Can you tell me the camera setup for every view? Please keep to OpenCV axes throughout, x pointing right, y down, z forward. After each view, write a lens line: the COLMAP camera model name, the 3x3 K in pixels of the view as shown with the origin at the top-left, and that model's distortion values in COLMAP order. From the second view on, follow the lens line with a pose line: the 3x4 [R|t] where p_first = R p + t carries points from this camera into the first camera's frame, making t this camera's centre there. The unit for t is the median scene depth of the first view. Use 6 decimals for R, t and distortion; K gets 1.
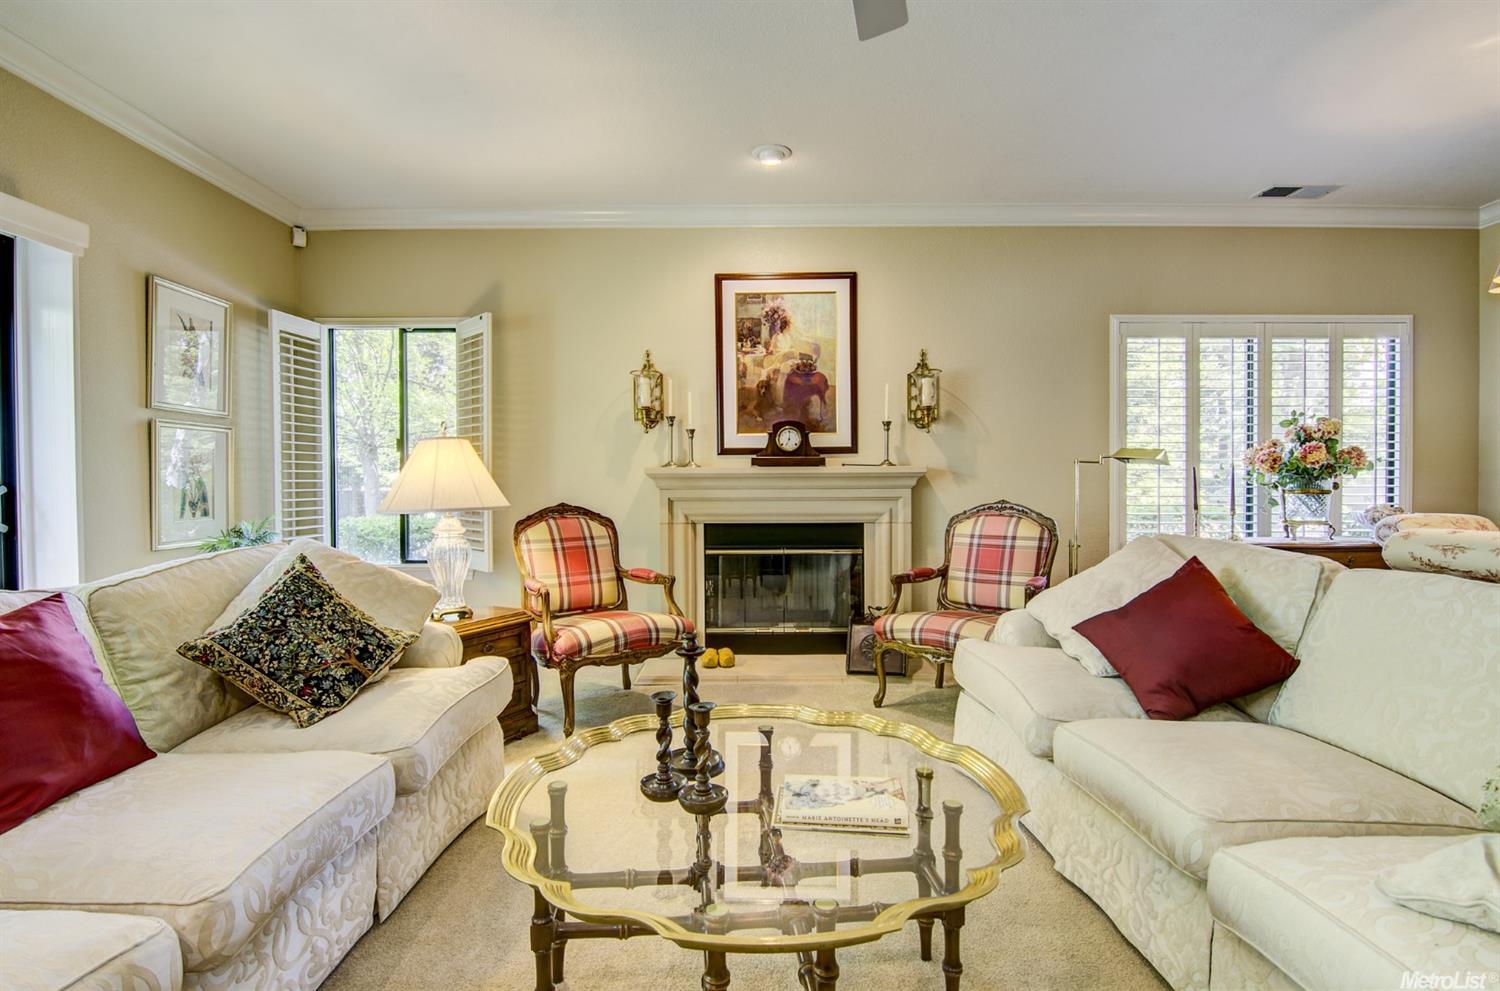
lens RADIAL K [[718.0, 0, 742.7], [0, 718.0, 495.3], [0, 0, 1]] dist [-0.003191, -0.012354]
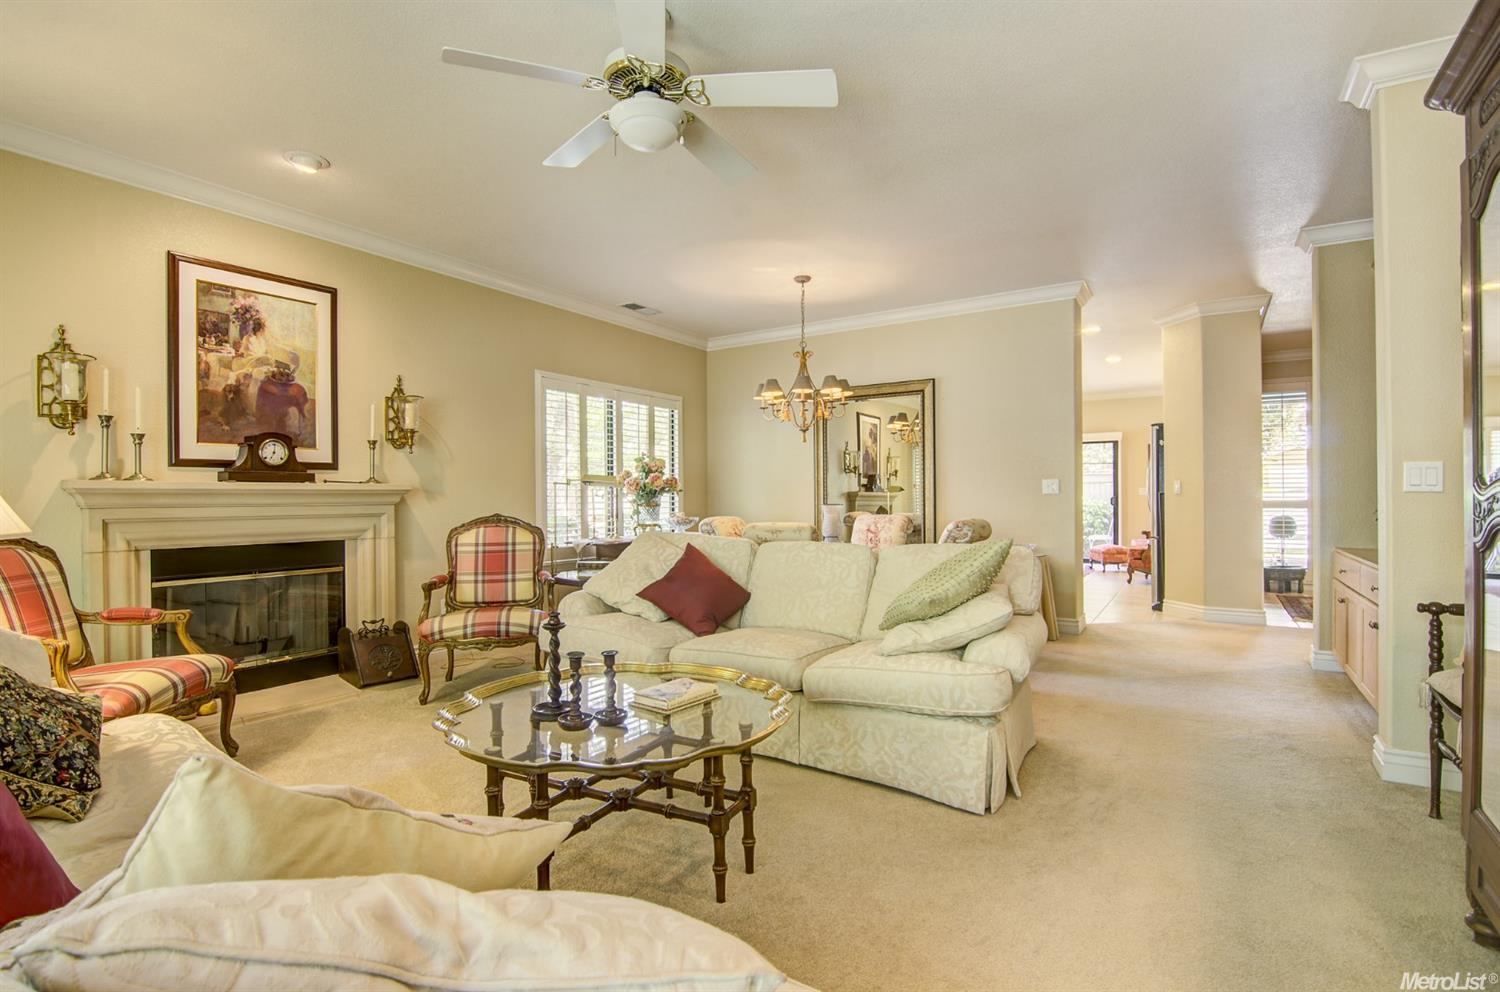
lens RADIAL K [[718.0, 0, 742.7], [0, 718.0, 495.8], [0, 0, 1]] dist [-0.003191, -0.012354]
pose [[0.534303, 0.003424, 0.845286, -0.381553], [0.017528, 0.999732, -0.015129, 0.001825], [-0.845111, 0.022900, 0.534099, -0.001141]]
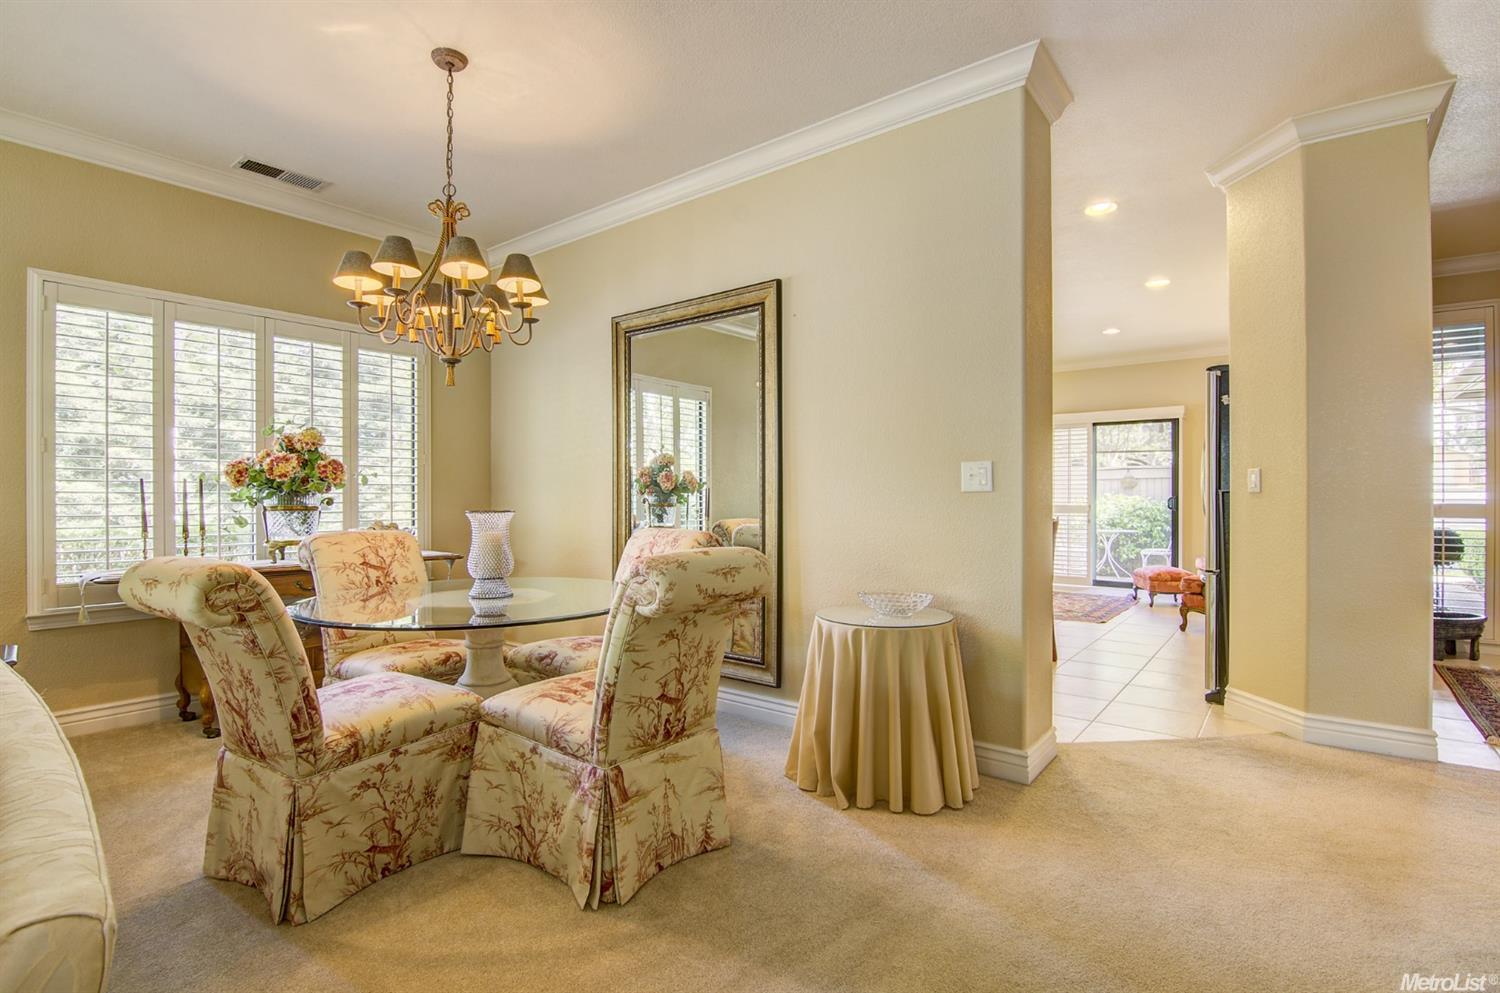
lens RADIAL K [[718.0, 0, 742.7], [0, 718.0, 496.3], [0, 0, 1]] dist [-0.003191, -0.012354]
pose [[0.612442, 0.002568, 0.790512, 0.395065], [0.012337, 0.999842, -0.012806, -0.001487], [-0.790419, 0.017595, 0.612313, -0.007387]]
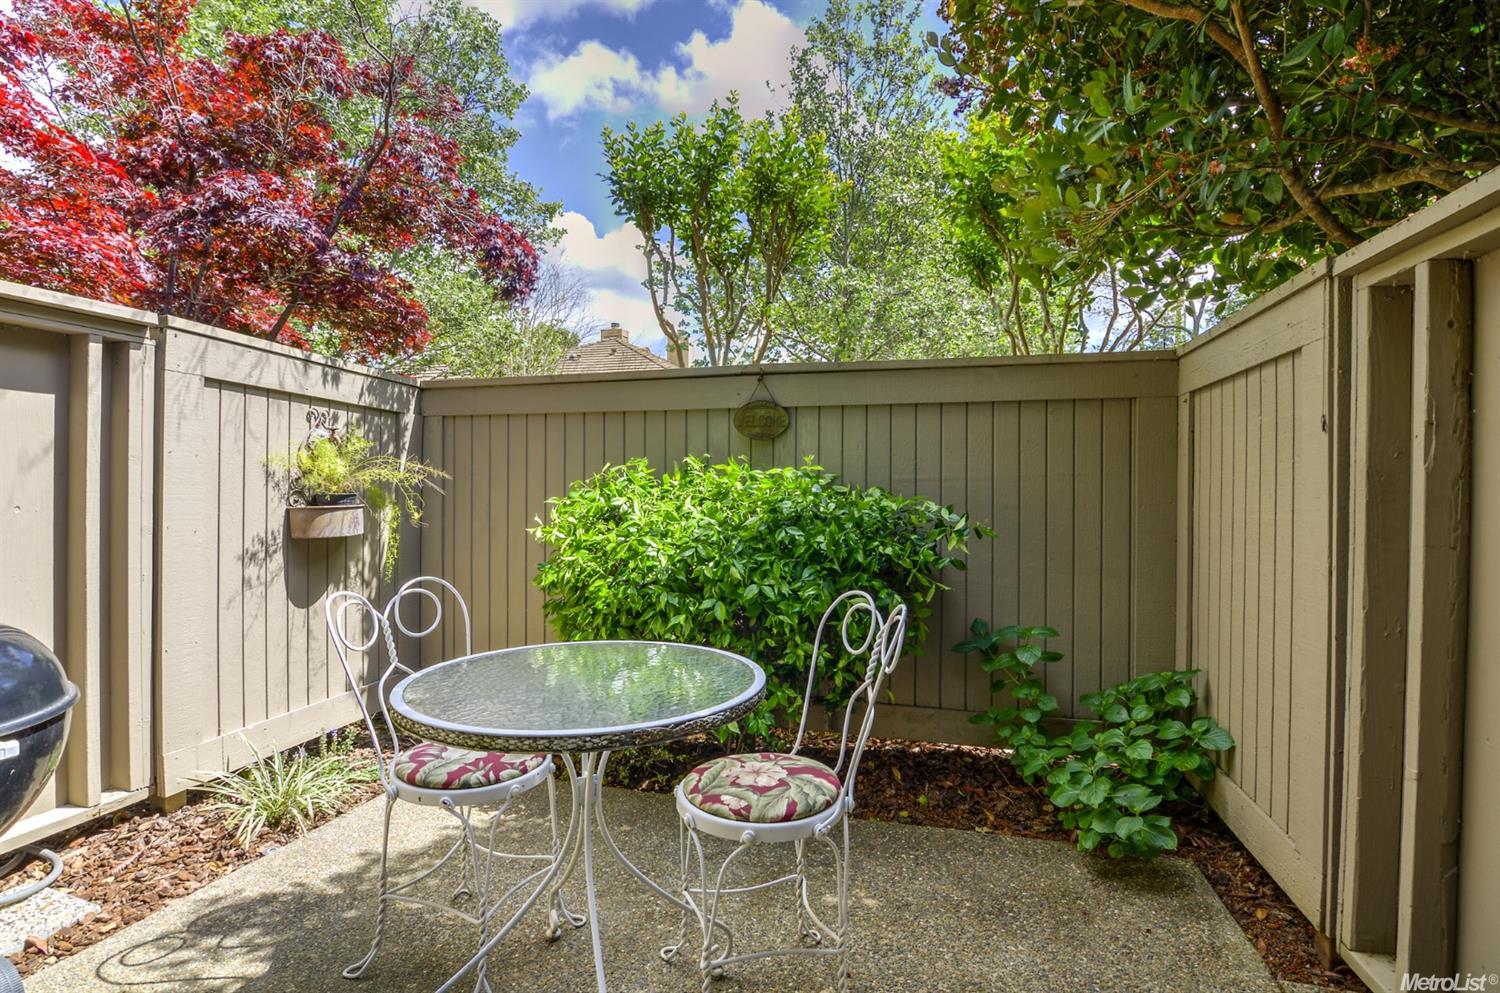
lens RADIAL K [[732.3, 0, 743.7], [0, 732.3, 495.2], [0, 0, 1]] dist [-0.001872, -0.014061]
pose [[0.255969, 0.000343, 0.966685, 2.659789], [0.009826, 0.999947, -0.002957, 0.007385], [-0.966635, 0.010256, 0.255952, 0.316478]]
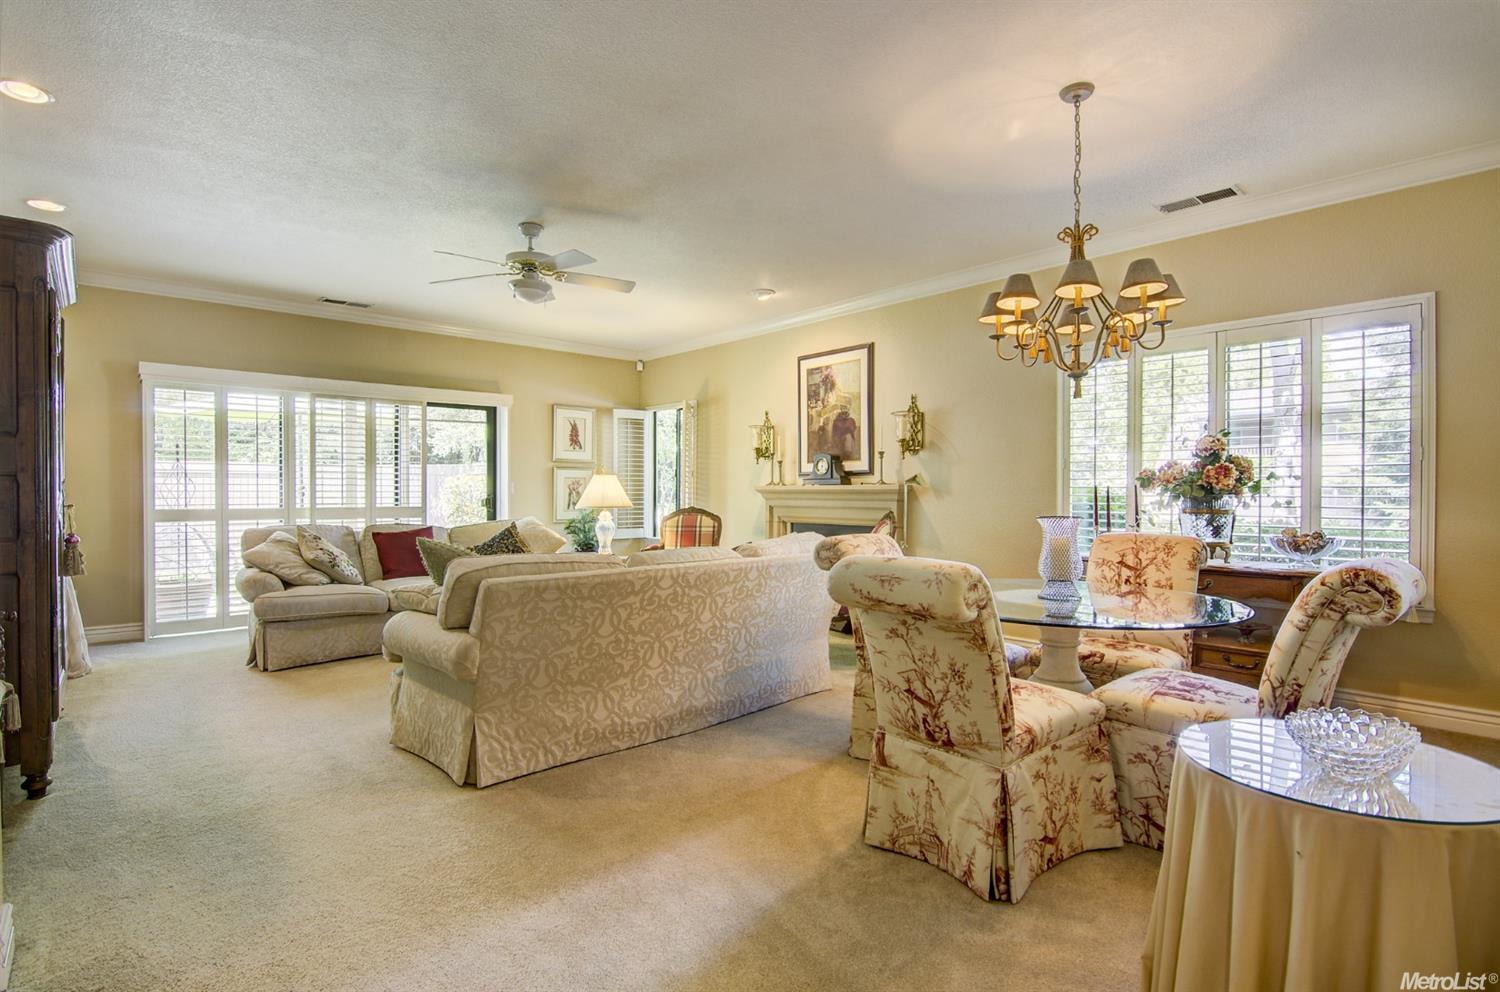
lens RADIAL K [[732.3, 0, 743.7], [0, 732.3, 494.7], [0, 0, 1]] dist [-0.001872, -0.014061]
pose [[0.671395, 0.008722, -0.741049, 1.029866], [-0.017877, 0.999830, -0.004429, -0.011054], [0.740884, 0.016221, 0.671437, -0.109285]]
